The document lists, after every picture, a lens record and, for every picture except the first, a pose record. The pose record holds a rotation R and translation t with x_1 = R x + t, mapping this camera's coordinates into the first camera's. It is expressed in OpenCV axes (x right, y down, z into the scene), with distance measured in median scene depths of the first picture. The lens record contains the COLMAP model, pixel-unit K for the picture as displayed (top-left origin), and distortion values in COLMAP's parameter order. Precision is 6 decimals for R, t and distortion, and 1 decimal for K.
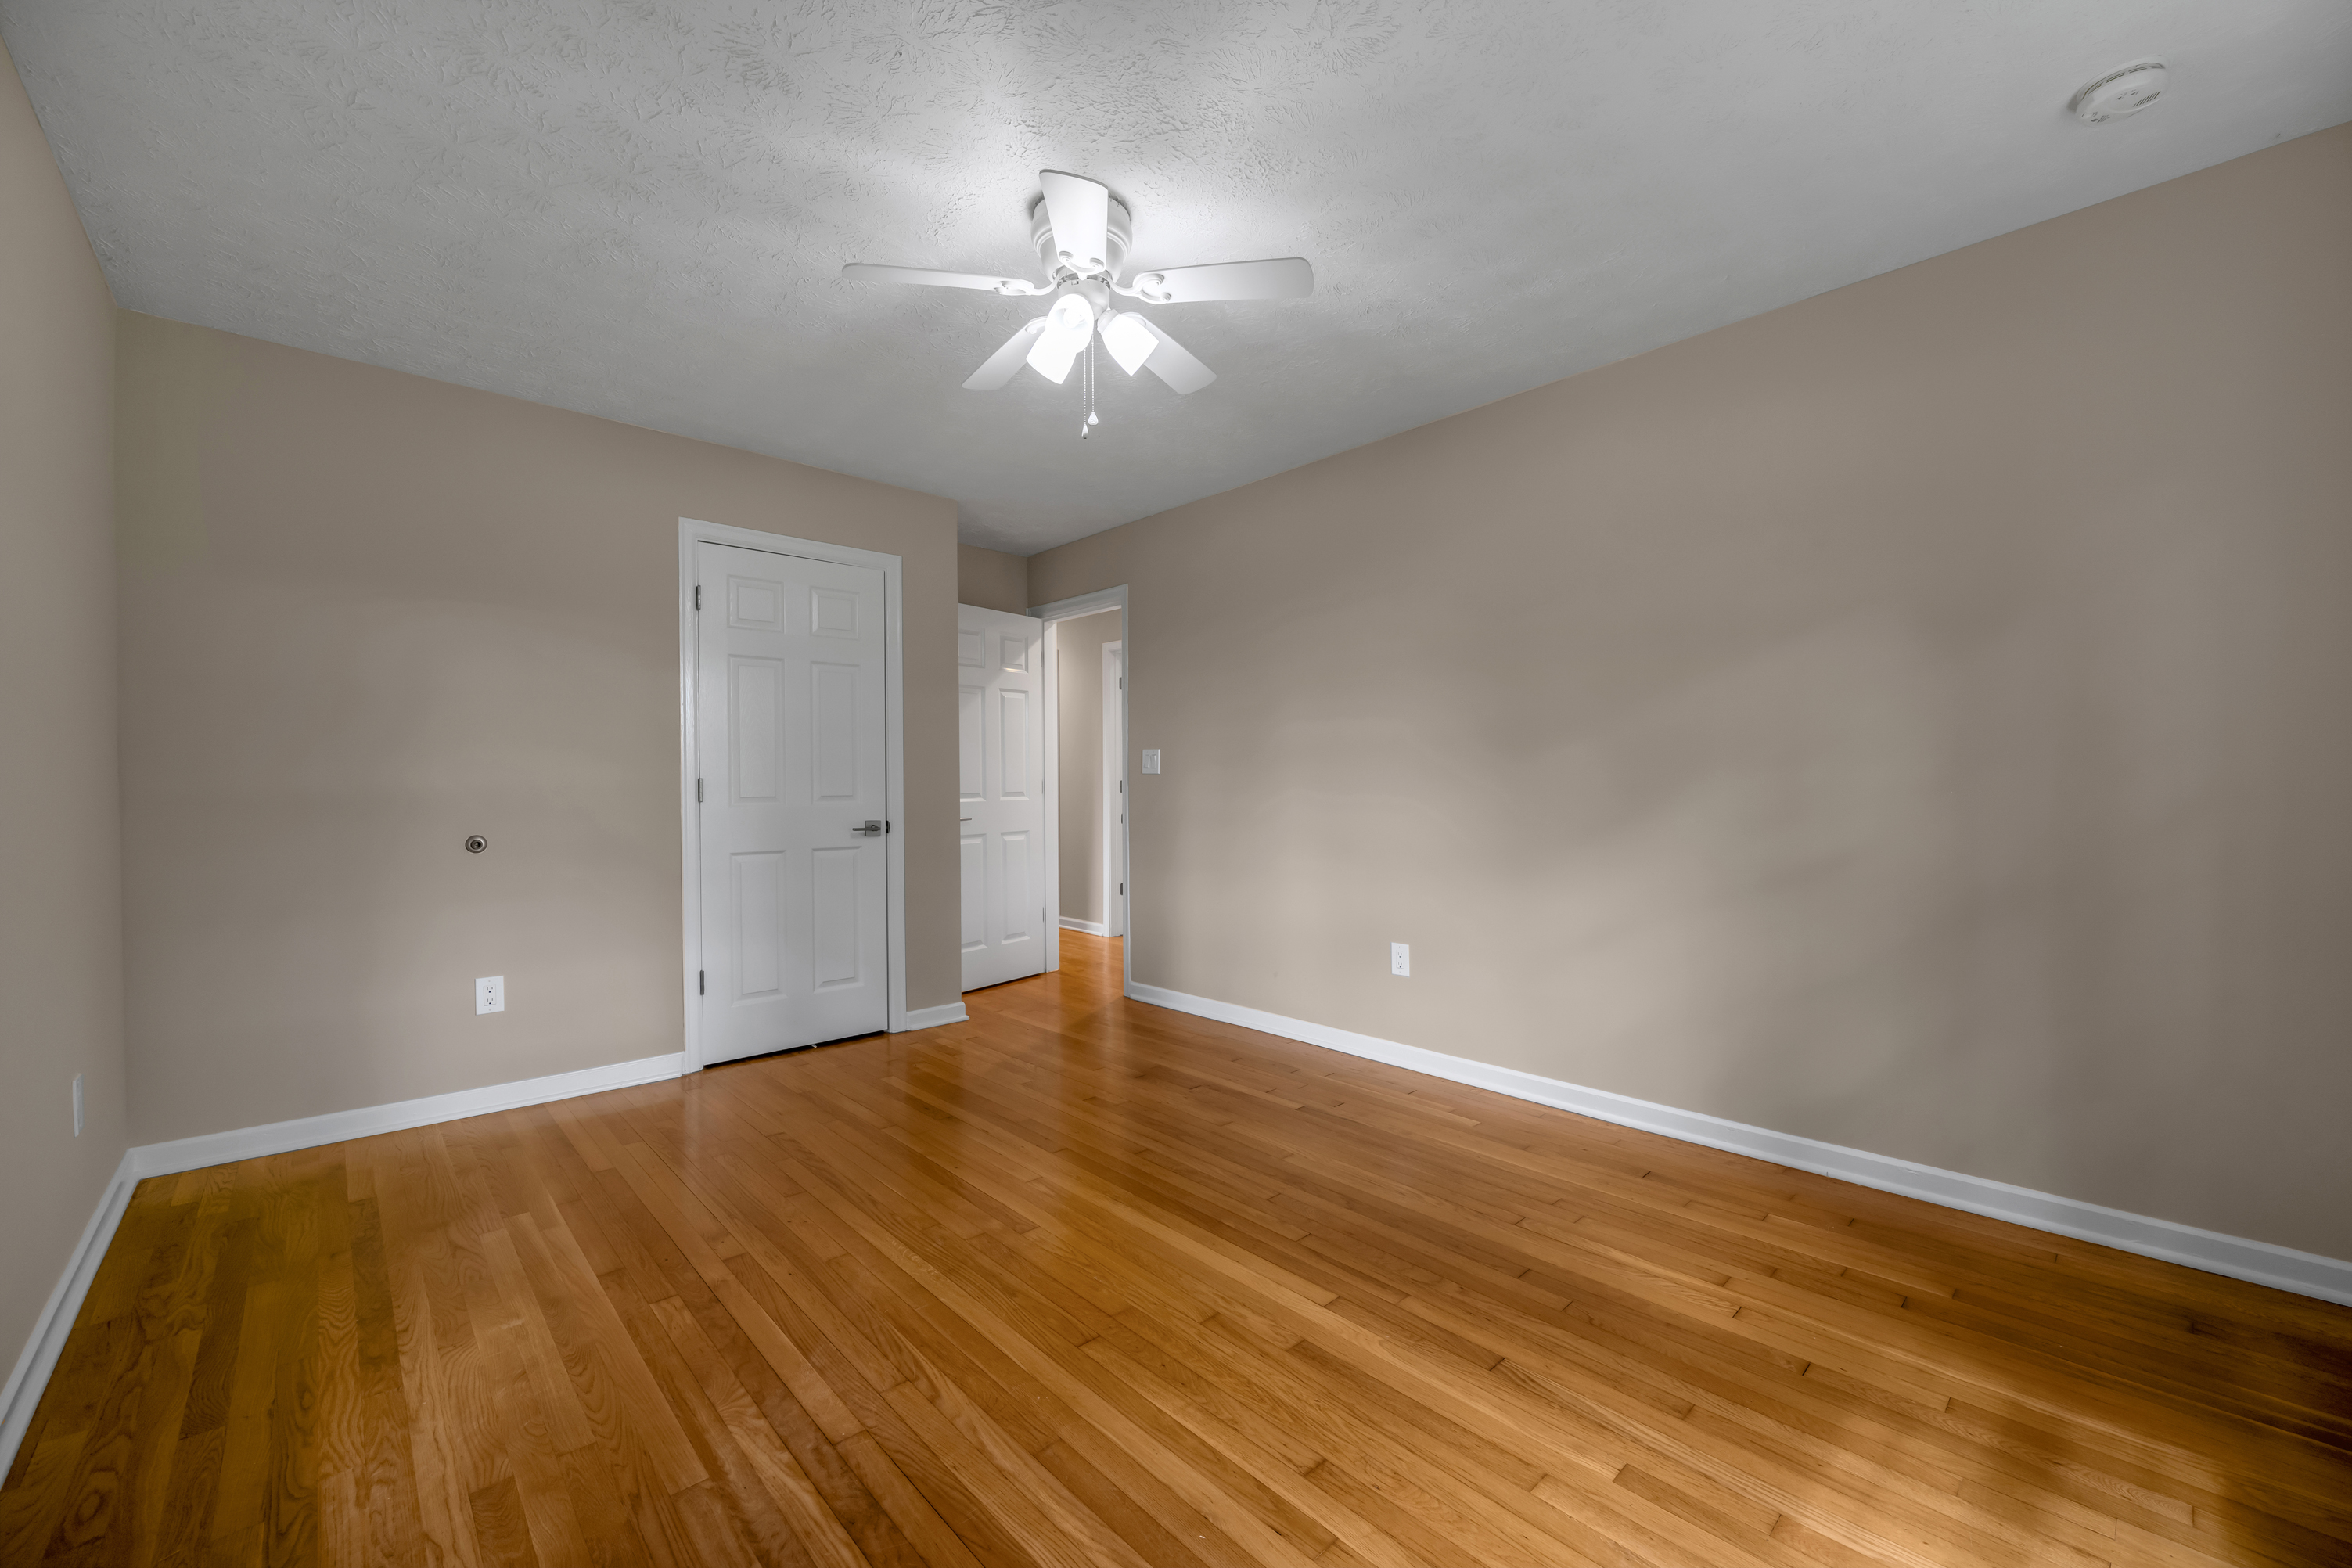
lens RADIAL K [[937.7, 0, 1187.7], [0, 937.7, 783.4], [0, 0, 1]] dist [-0.001223, 0.000016]
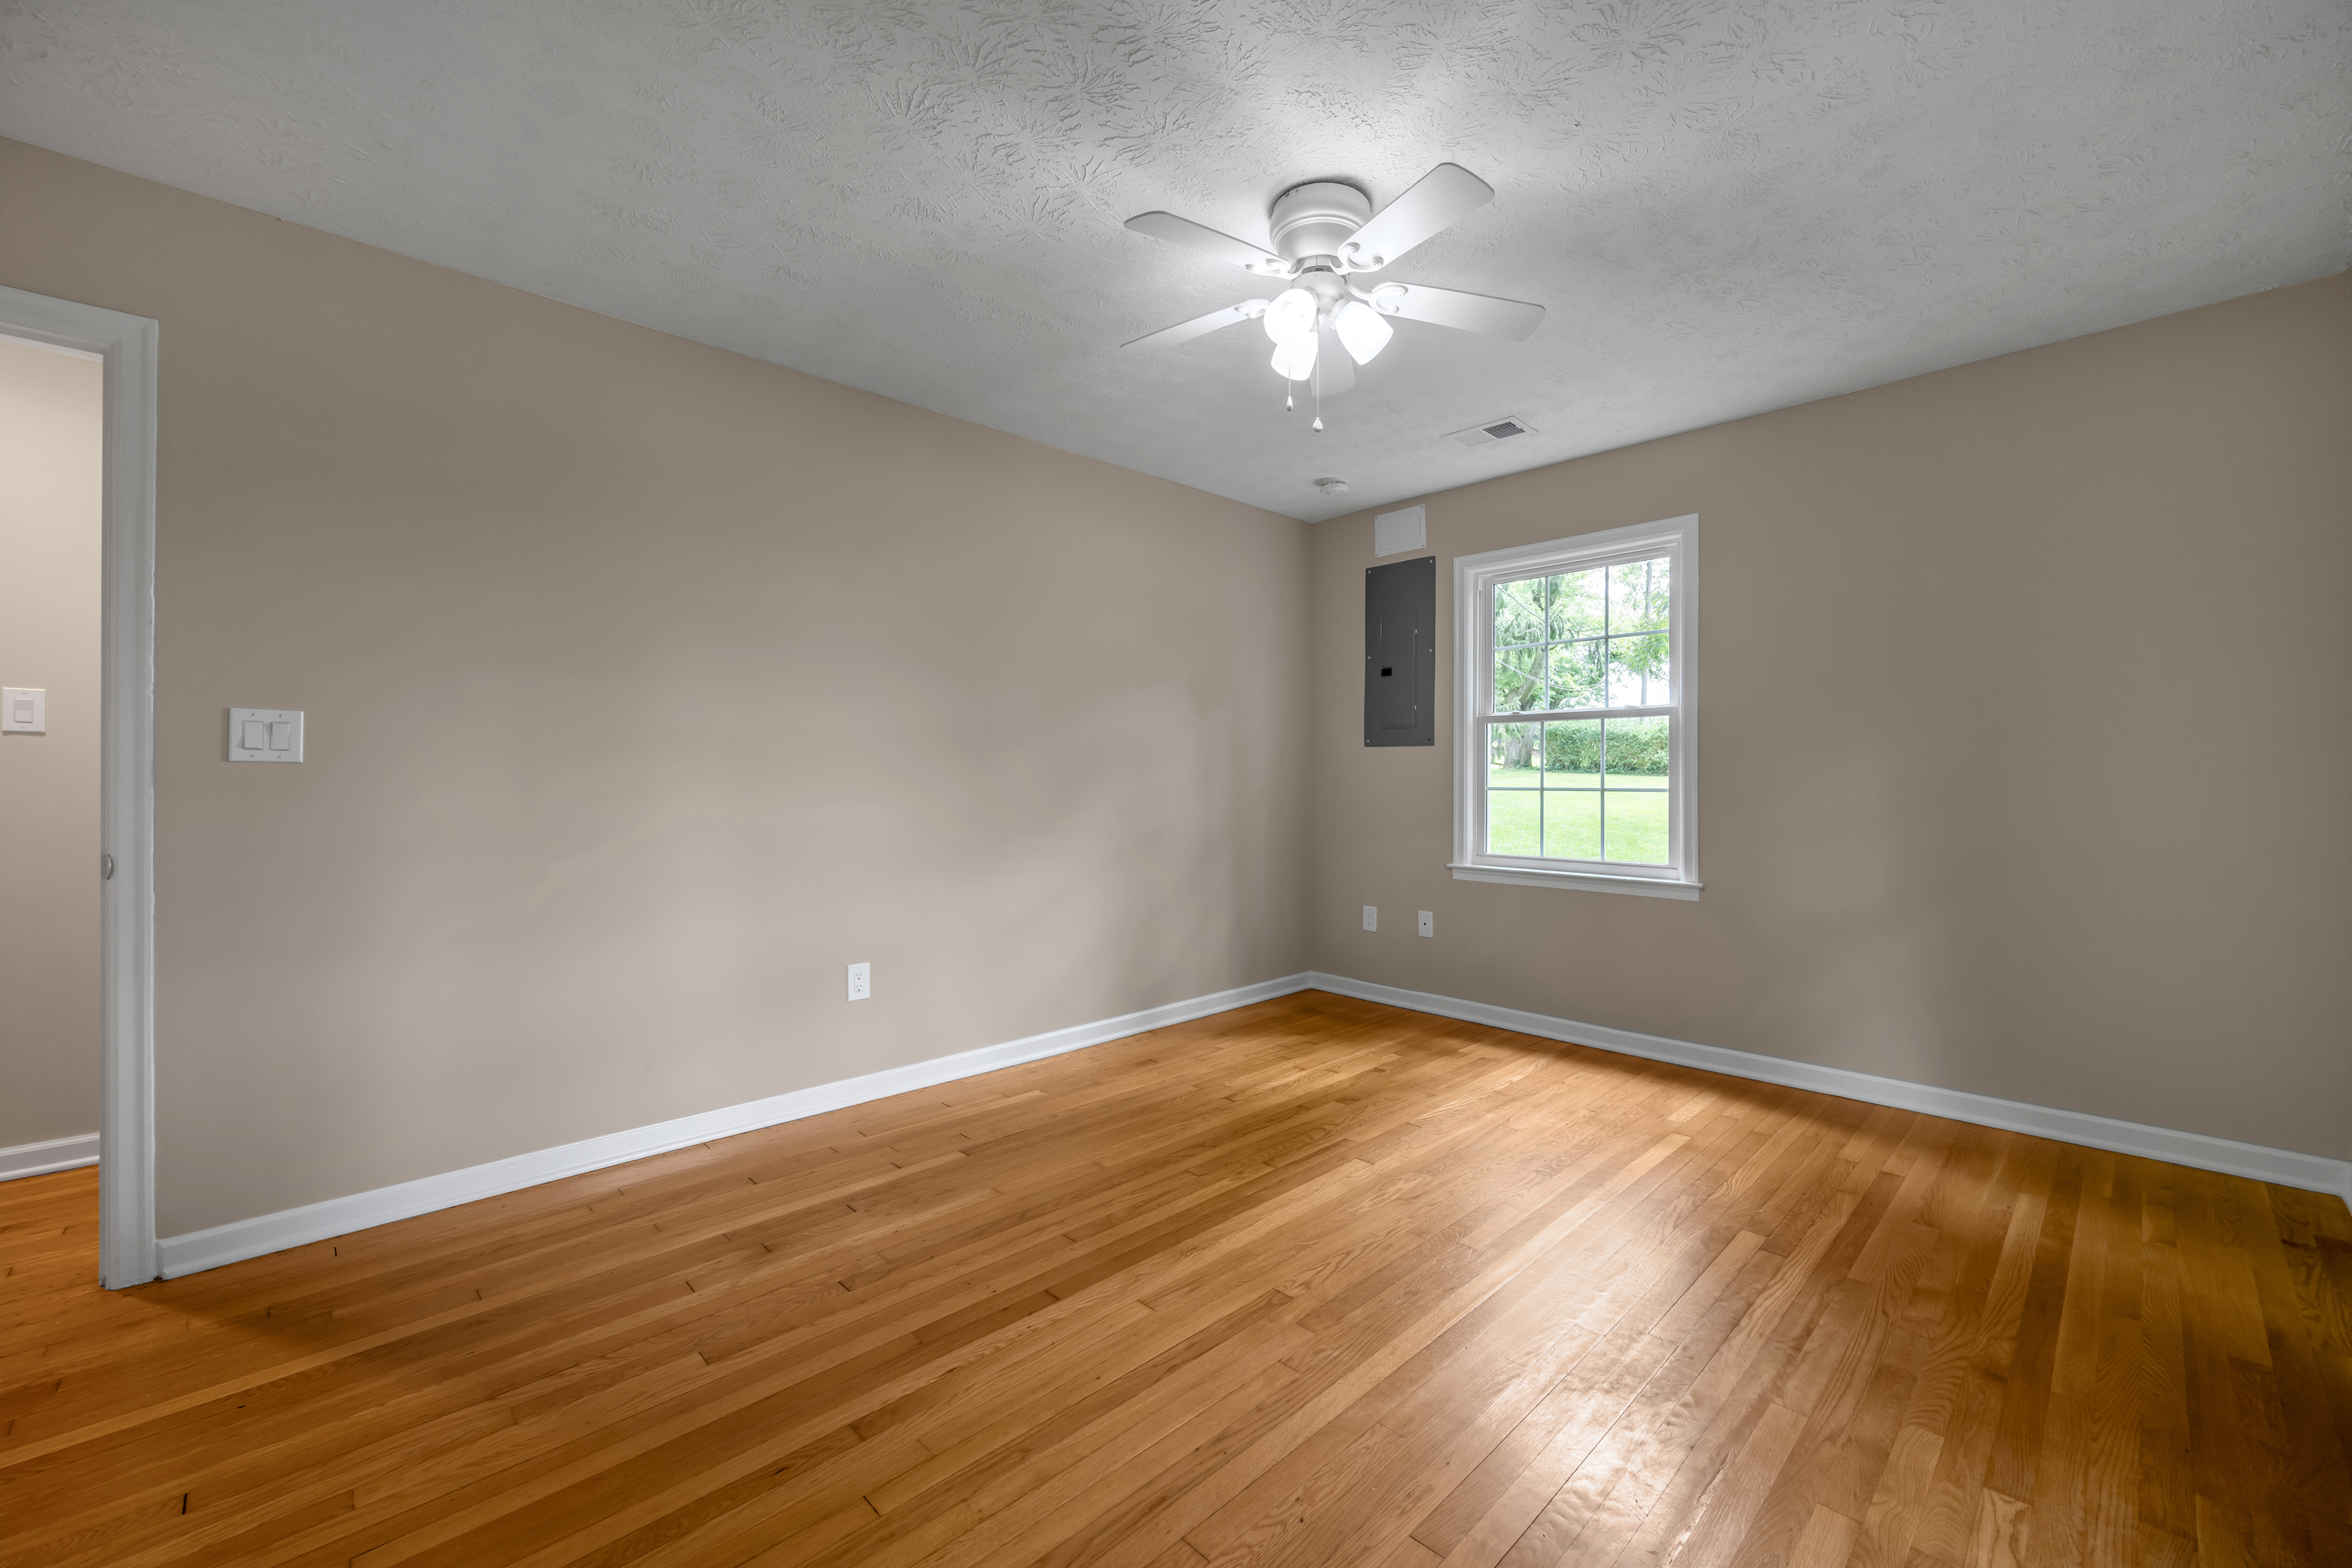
lens RADIAL K [[937.7, 0, 1187.7], [0, 937.7, 783.4], [0, 0, 1]] dist [-0.001223, 0.000016]
pose [[-0.026487, 0.002415, 0.999646, -1.105076], [0.001306, 0.999996, -0.002381, 0.005327], [-0.999648, 0.001242, -0.026490, 1.184757]]
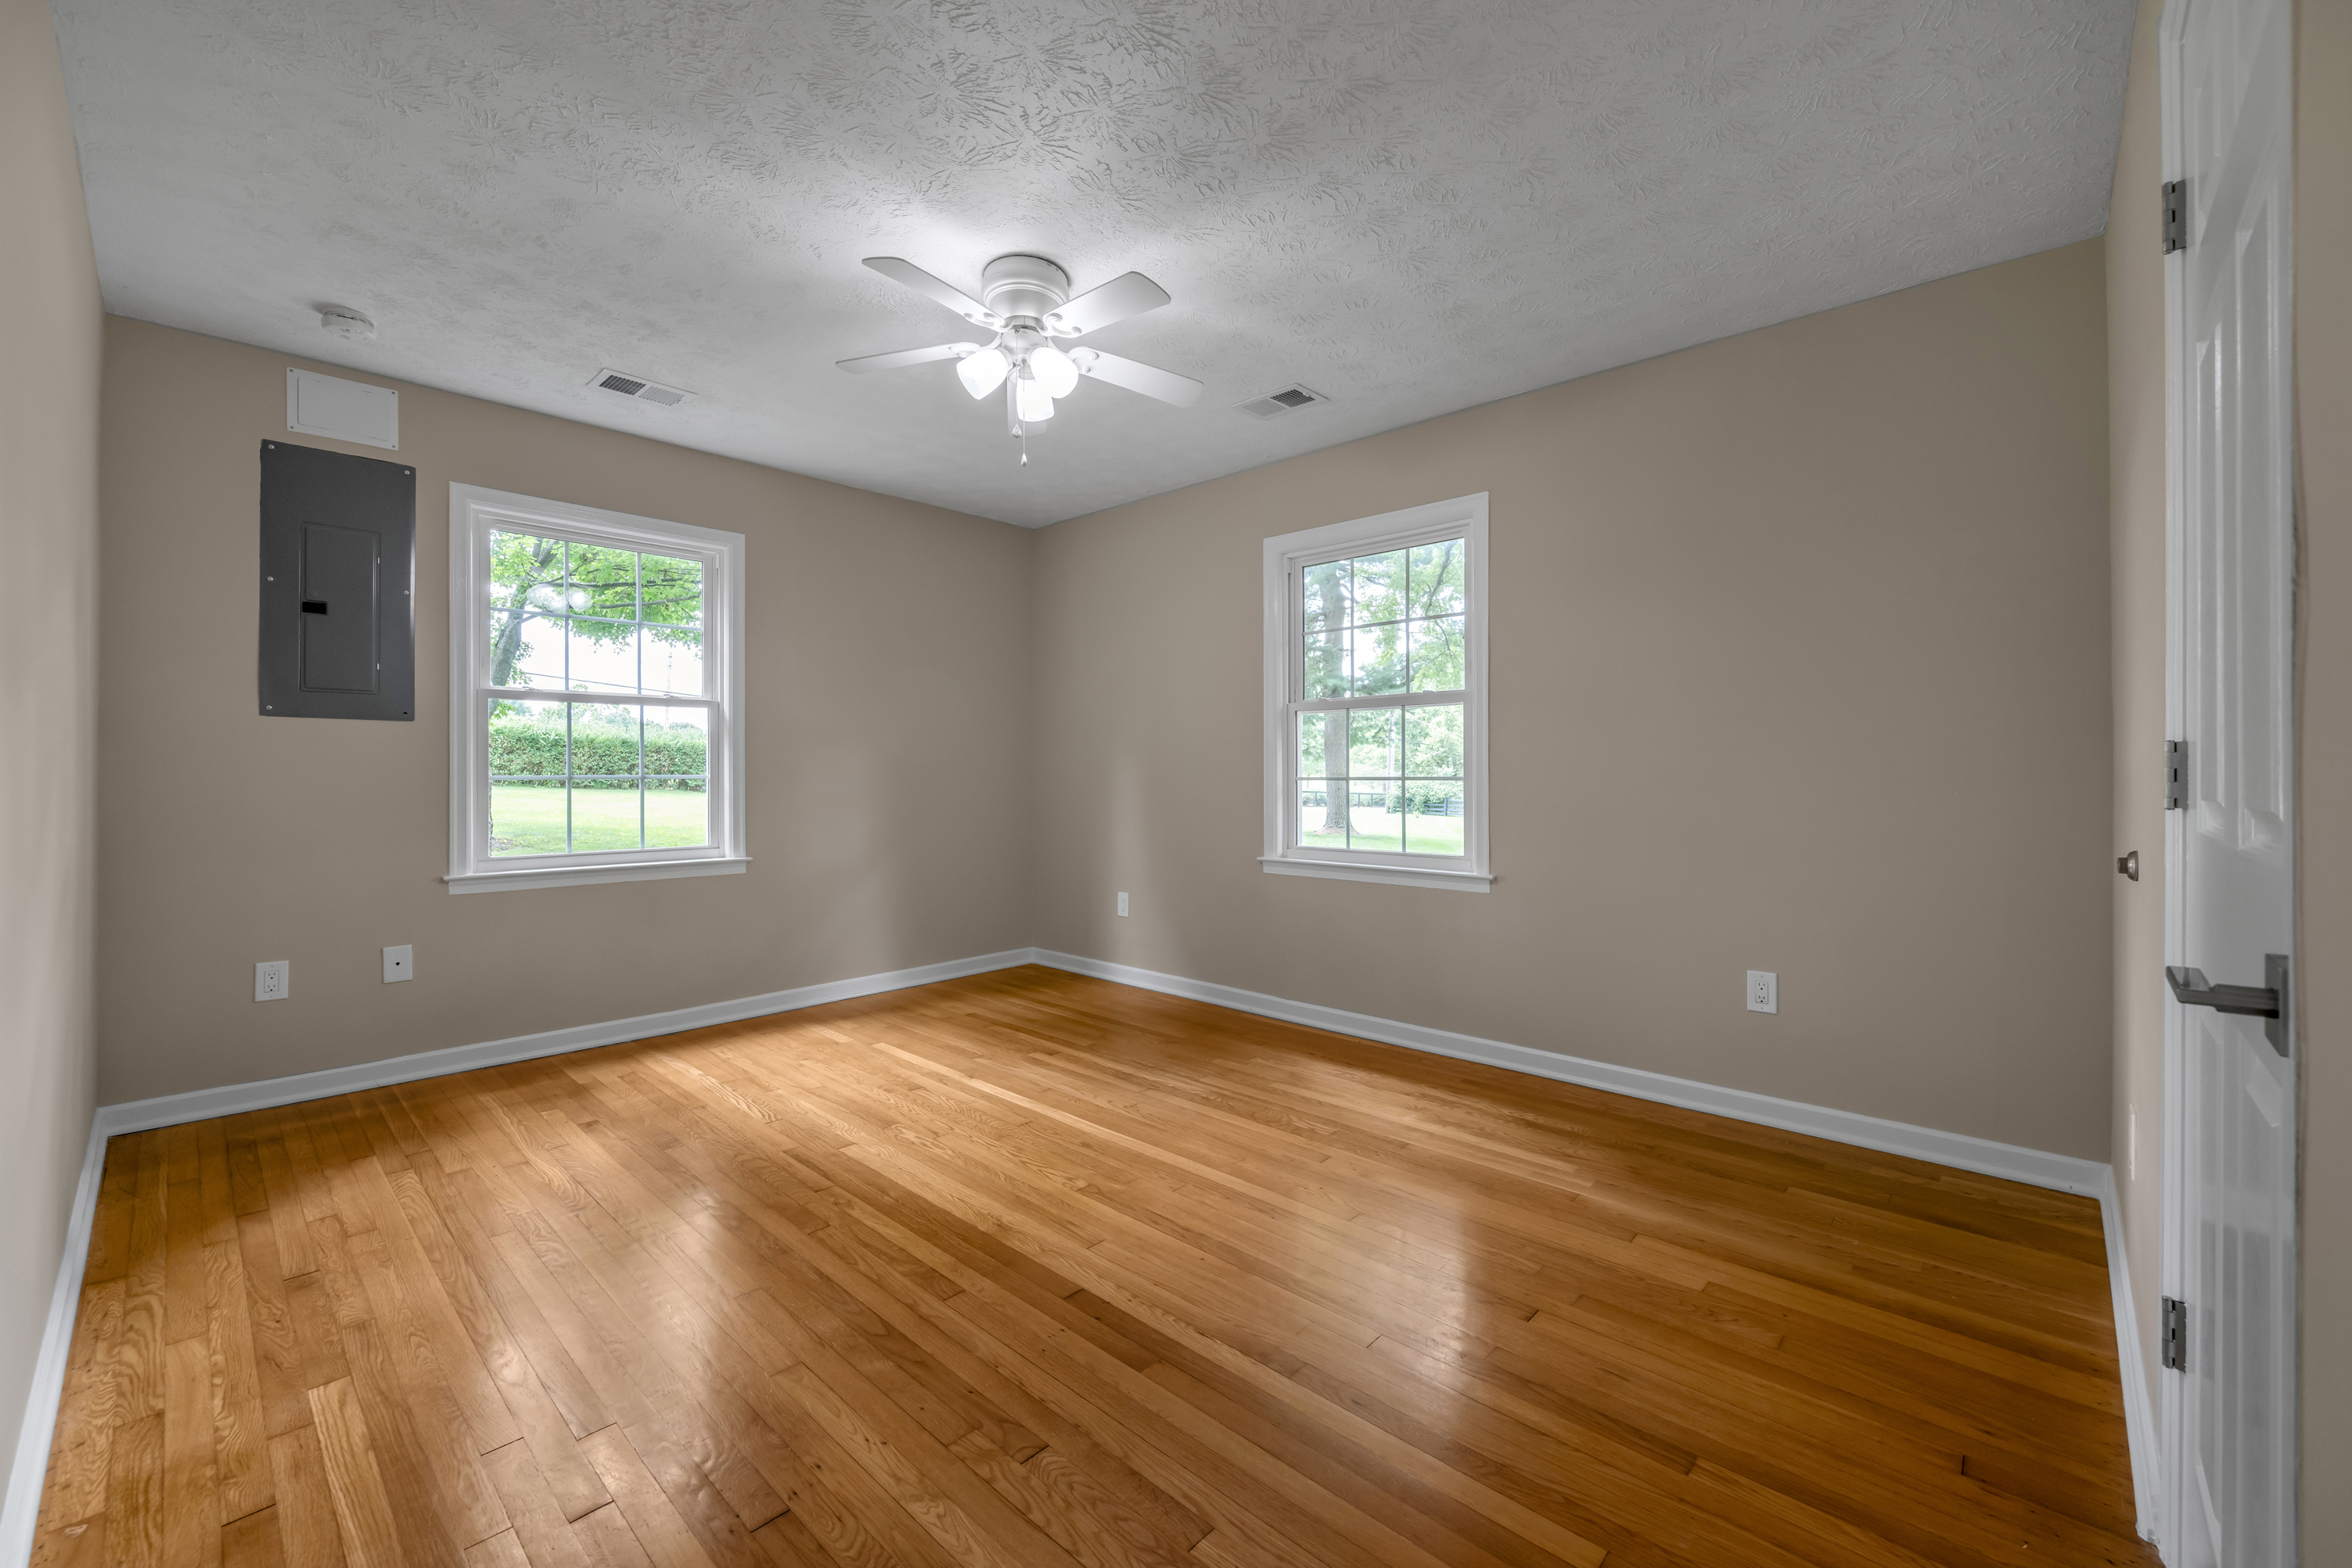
lens RADIAL K [[933.2, 0, 1188.4], [0, 933.2, 759.1], [0, 0, 1]] dist [-0.000179, -0.000049]
pose [[-0.996614, 0.006401, -0.081974, -0.215656], [0.007232, 0.999925, -0.009839, 0.005059], [0.081905, -0.010399, -0.996586, 2.200128]]
